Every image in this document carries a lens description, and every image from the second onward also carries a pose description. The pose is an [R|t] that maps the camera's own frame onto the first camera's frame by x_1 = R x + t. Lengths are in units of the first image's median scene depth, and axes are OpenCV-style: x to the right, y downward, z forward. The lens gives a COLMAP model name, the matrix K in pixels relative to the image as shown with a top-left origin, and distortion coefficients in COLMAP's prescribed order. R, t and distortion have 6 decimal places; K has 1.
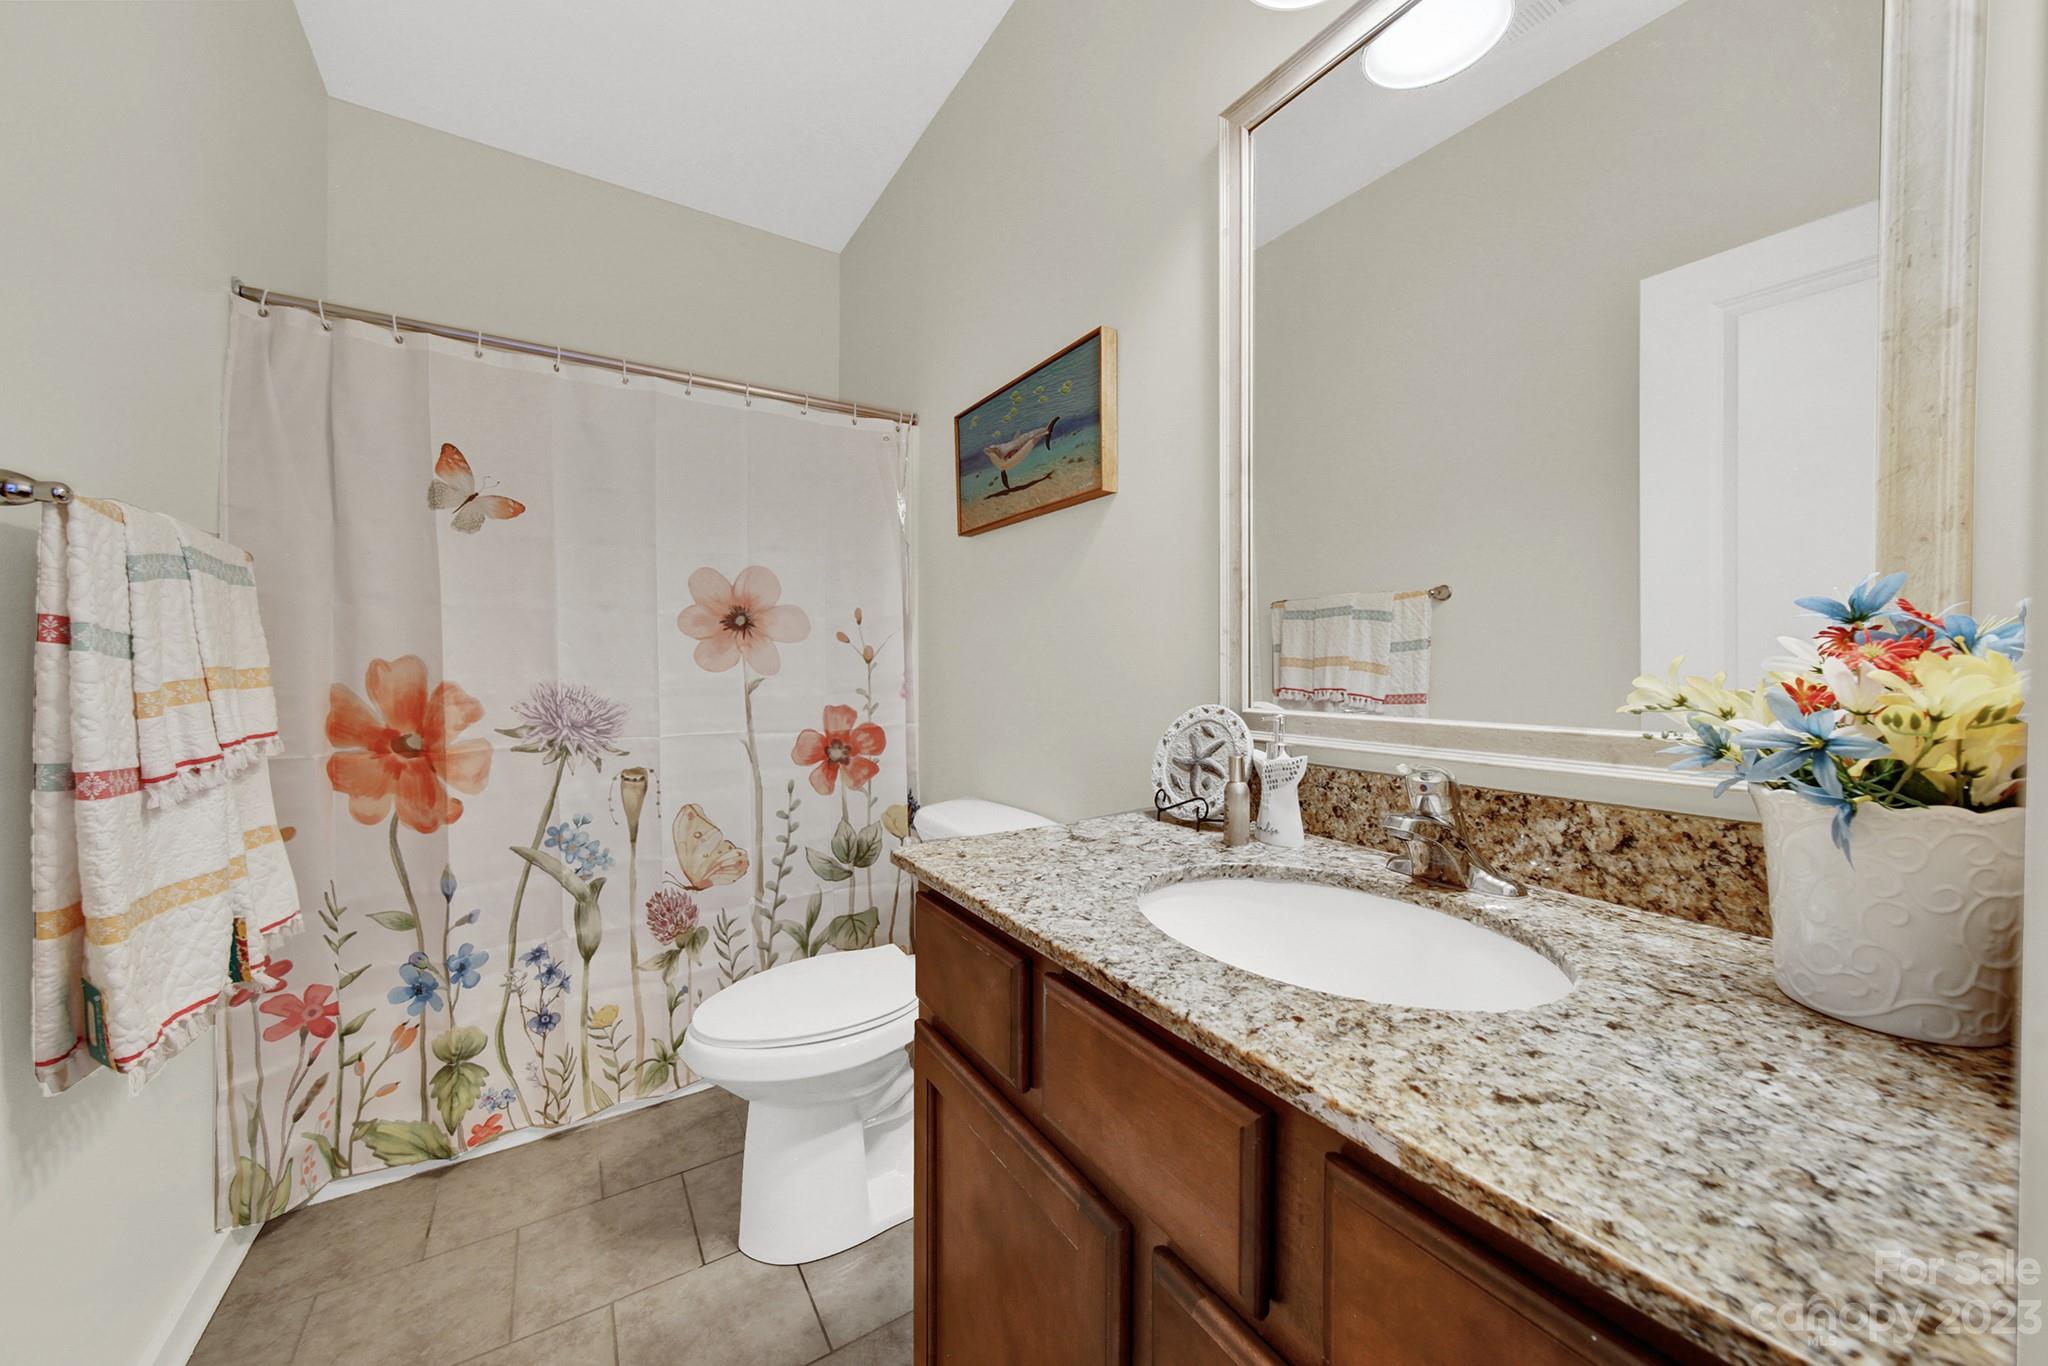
lens RADIAL K [[761.1, 0, 1021.9], [0, 761.1, 671.8], [0, 0, 1]] dist [-0.003109, -0.000190]
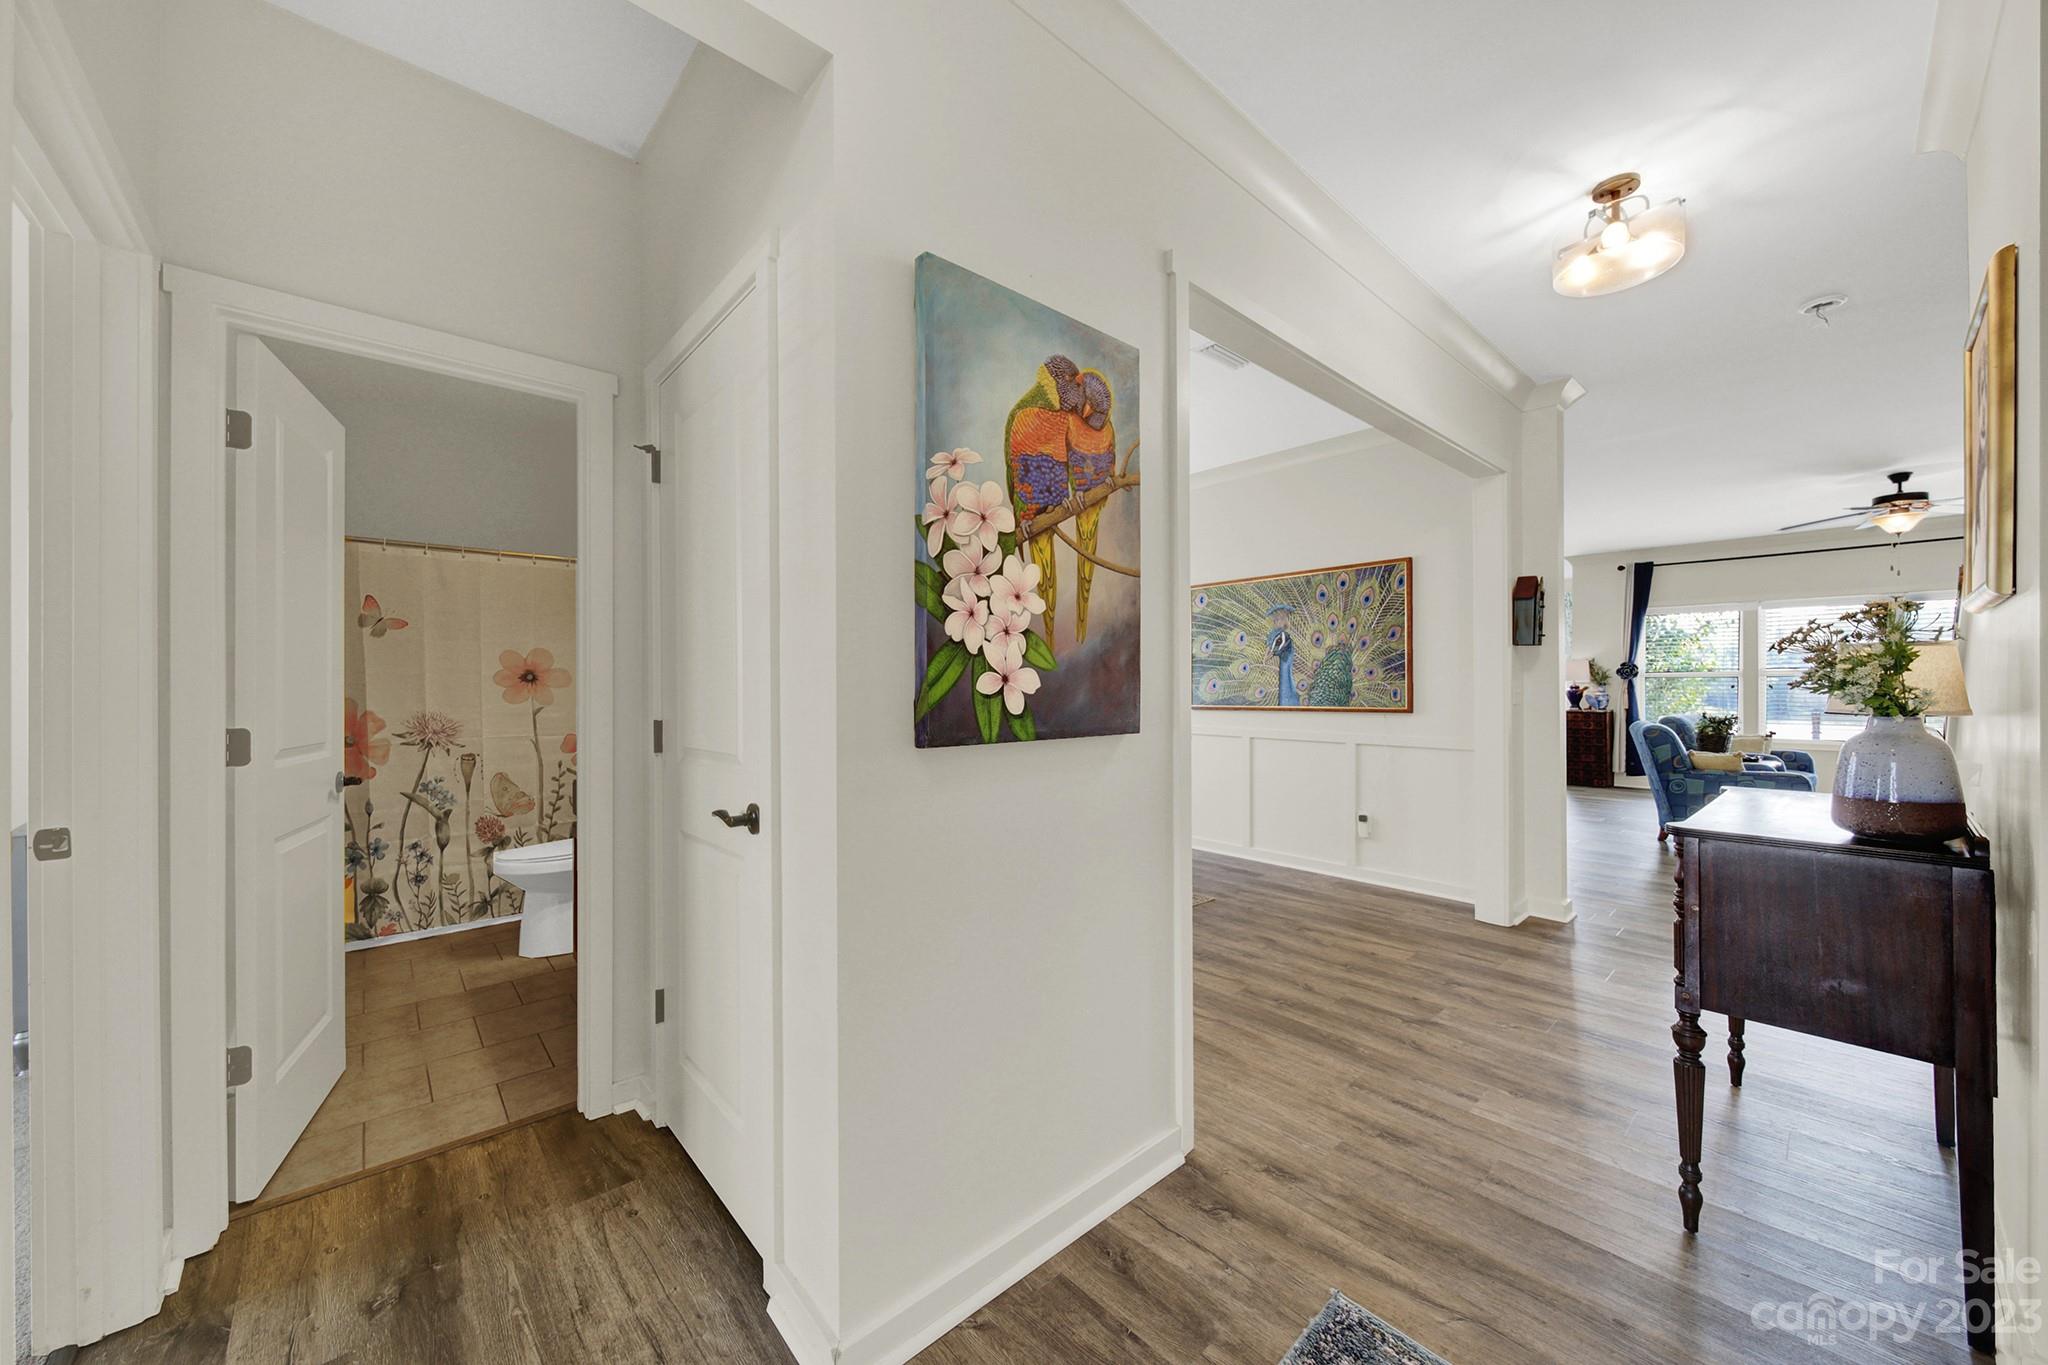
lens RADIAL K [[761.1, 0, 1030.4], [0, 761.1, 685.8], [0, 0, 1]] dist [-0.003109, -0.000190]
pose [[0.987399, -0.004155, 0.158199, 0.636280], [0.005368, 0.999959, -0.007237, -0.027339], [-0.158162, 0.007995, 0.987381, -1.211218]]
